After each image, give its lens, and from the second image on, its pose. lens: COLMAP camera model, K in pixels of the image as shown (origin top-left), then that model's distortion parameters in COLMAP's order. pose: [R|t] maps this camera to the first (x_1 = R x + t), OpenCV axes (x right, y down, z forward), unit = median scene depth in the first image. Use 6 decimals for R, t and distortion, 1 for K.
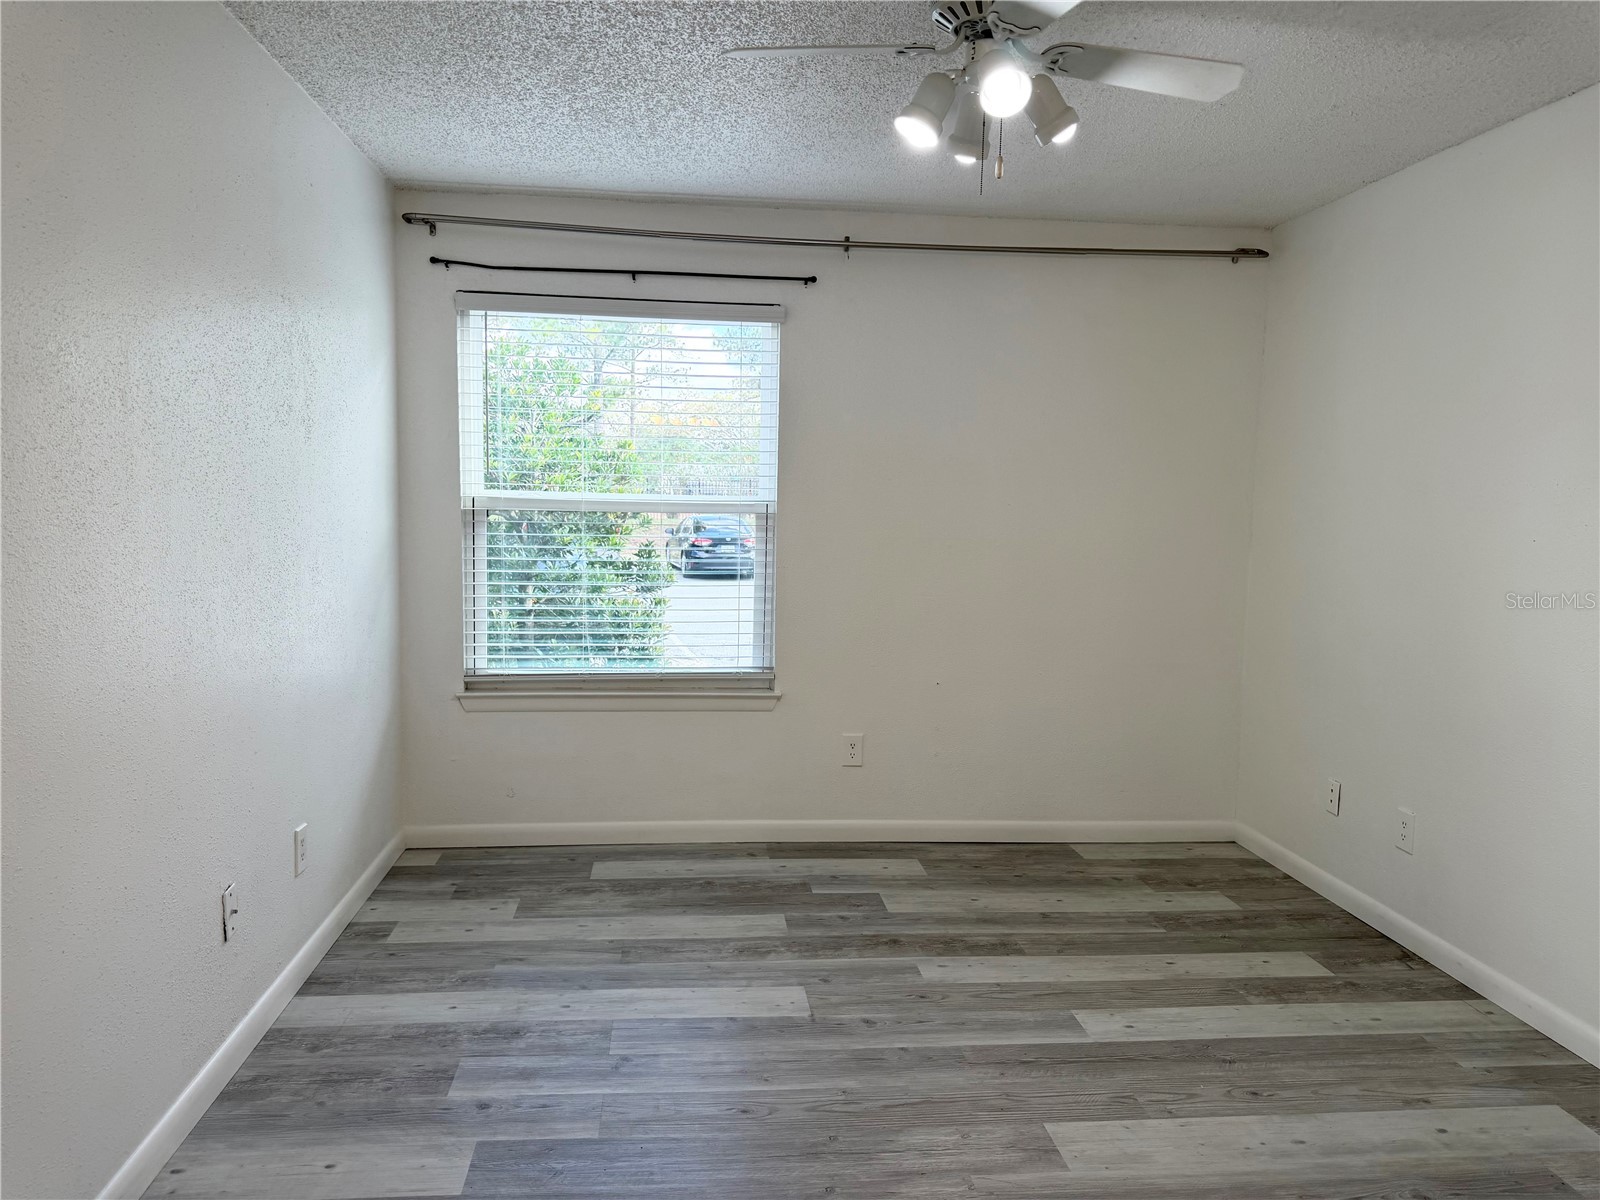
lens RADIAL K [[1132.0, 0, 791.5], [0, 1132.0, 590.7], [0, 0, 1]] dist [0.041878, -0.046054]
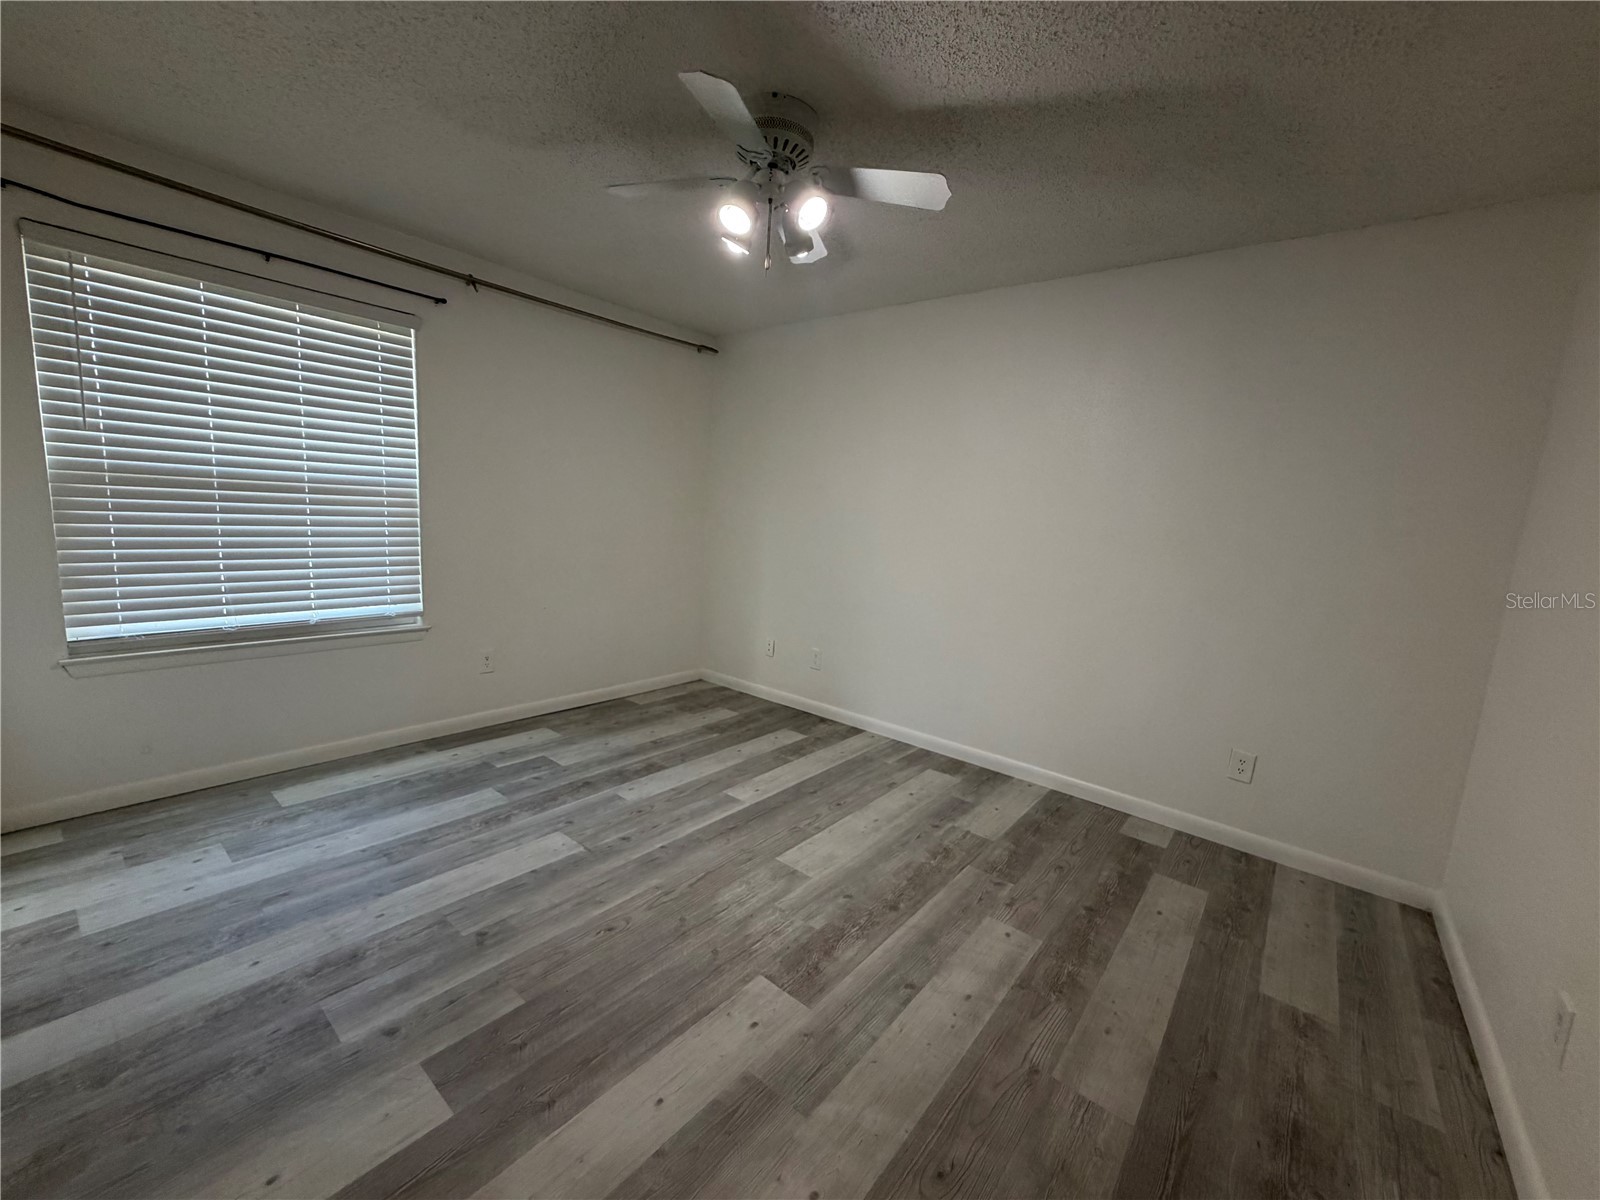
lens RADIAL K [[641.8, 0, 788.2], [0, 641.8, 593.6], [0, 0, 1]] dist [0.001831, 0.000855]
pose [[0.713287, -0.070530, 0.697314, -0.293794], [0.017492, 0.996405, 0.082890, 0.000480], [-0.700654, -0.046927, 0.711957, 0.246353]]
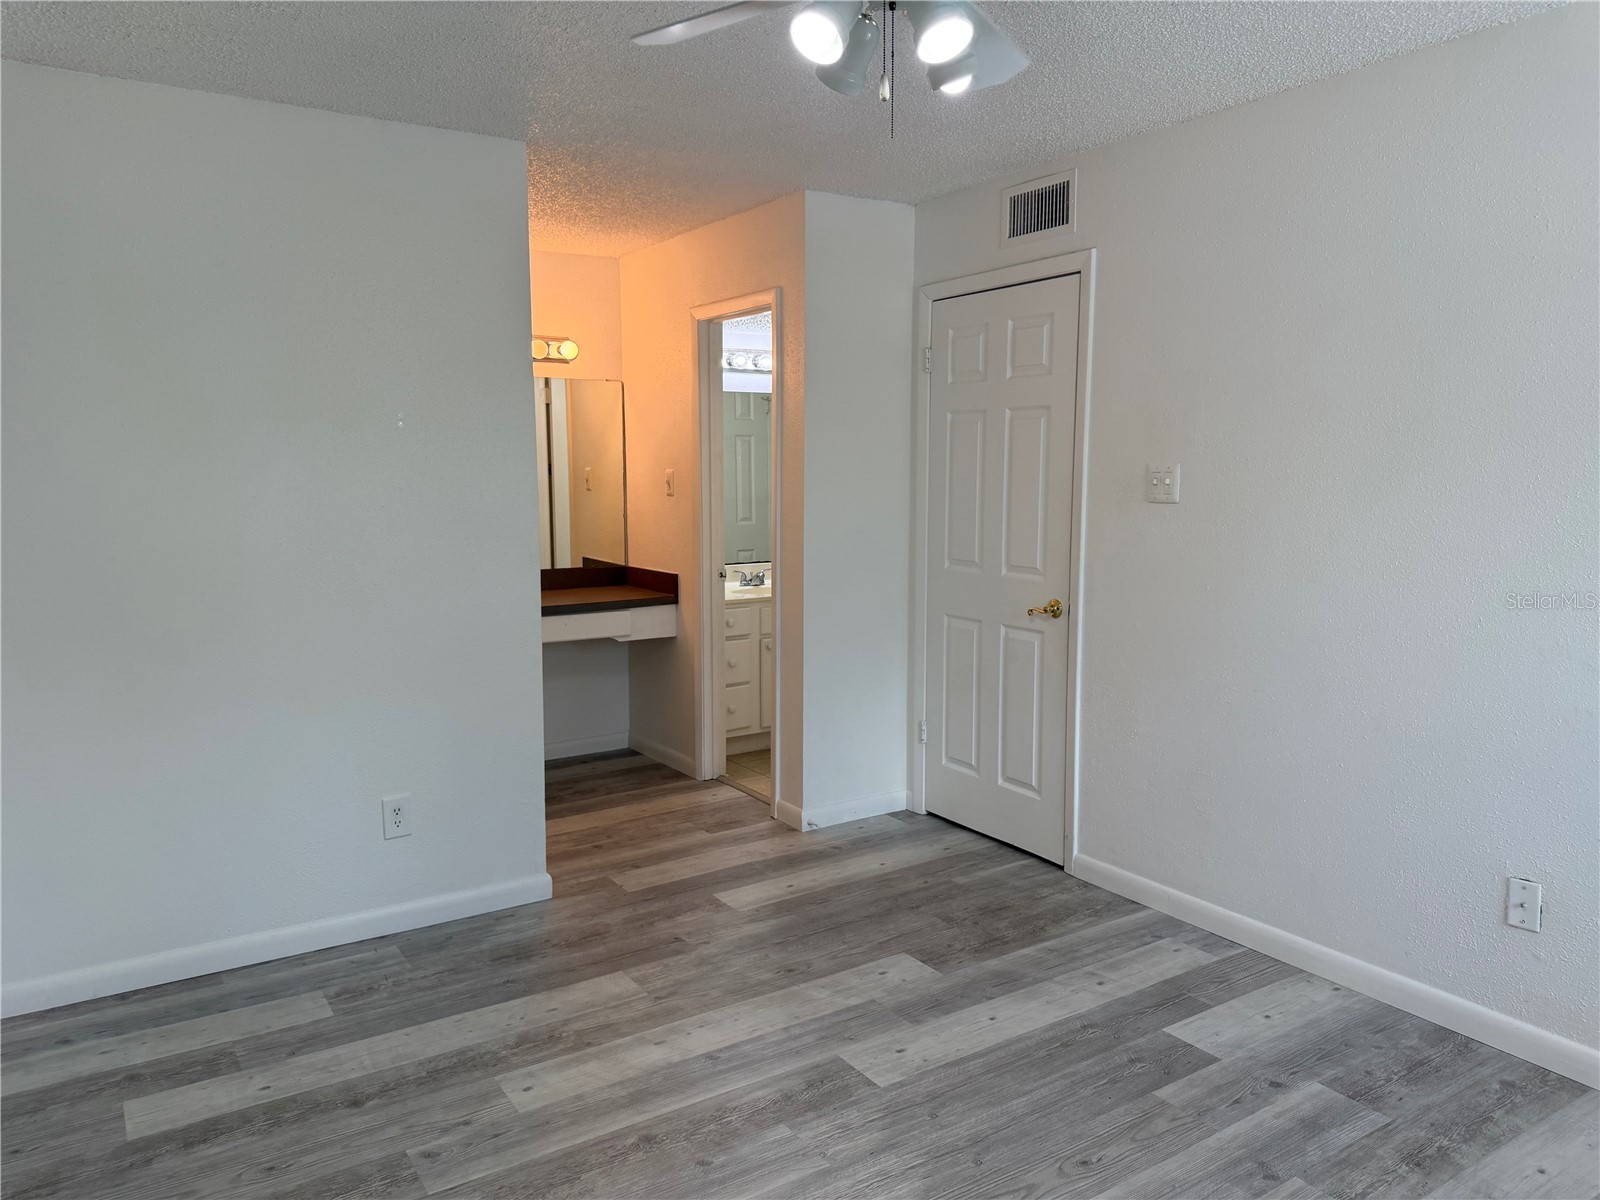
lens RADIAL K [[1132.0, 0, 793.8], [0, 1132.0, 602.0], [0, 0, 1]] dist [0.041878, -0.046054]
pose [[-0.890061, 0.035694, -0.454442, 0.424622], [-0.059484, 0.979310, 0.193425, -0.111051], [0.451944, 0.199192, -0.869523, 1.198385]]
